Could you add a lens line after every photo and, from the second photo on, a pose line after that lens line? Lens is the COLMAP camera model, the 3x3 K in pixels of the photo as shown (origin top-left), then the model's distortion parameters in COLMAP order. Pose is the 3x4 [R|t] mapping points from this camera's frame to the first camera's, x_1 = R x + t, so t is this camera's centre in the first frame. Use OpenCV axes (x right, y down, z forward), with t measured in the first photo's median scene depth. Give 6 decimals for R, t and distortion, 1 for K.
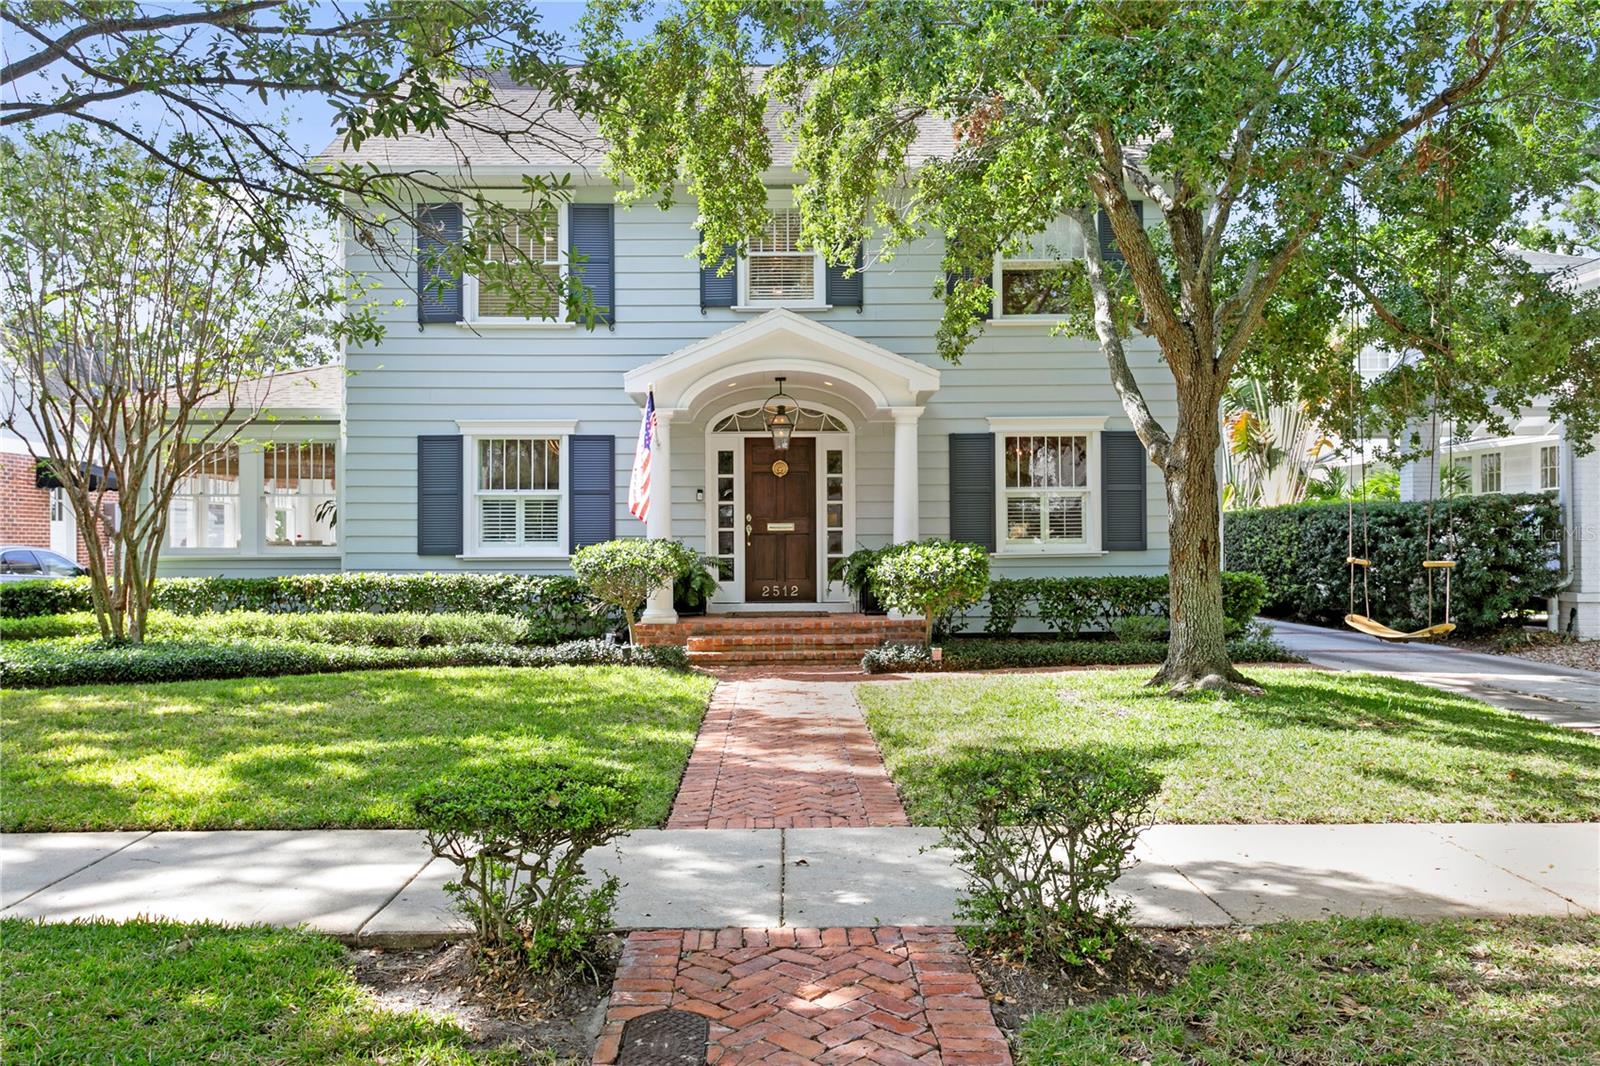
lens RADIAL K [[1220.5, 0, 797.3], [0, 1220.5, 546.4], [0, 0, 1]] dist [0.069909, -0.006813]
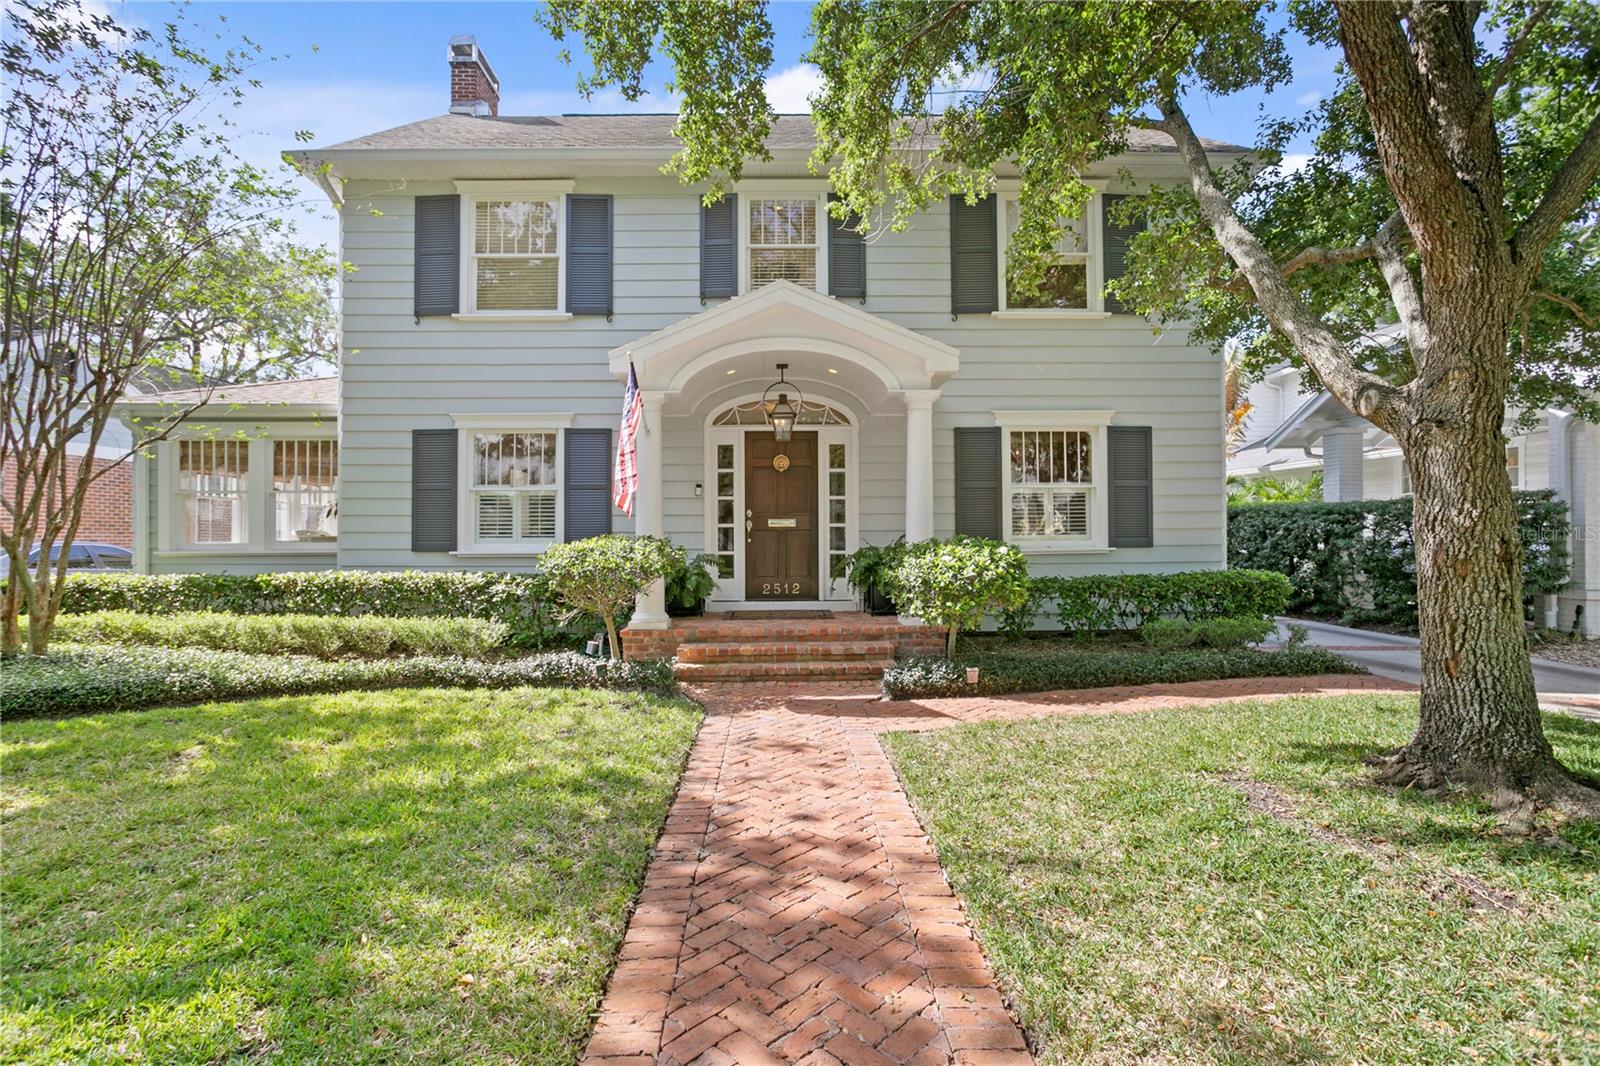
lens RADIAL K [[779.0, 0, 799.7], [0, 779.0, 534.6], [0, 0, 1]] dist [-0.002748, 0.002853]
pose [[0.999903, 0.000515, 0.013923, -0.008126], [-0.000450, 0.999989, -0.004671, -0.003767], [-0.013926, 0.004664, 0.999892, 0.380406]]
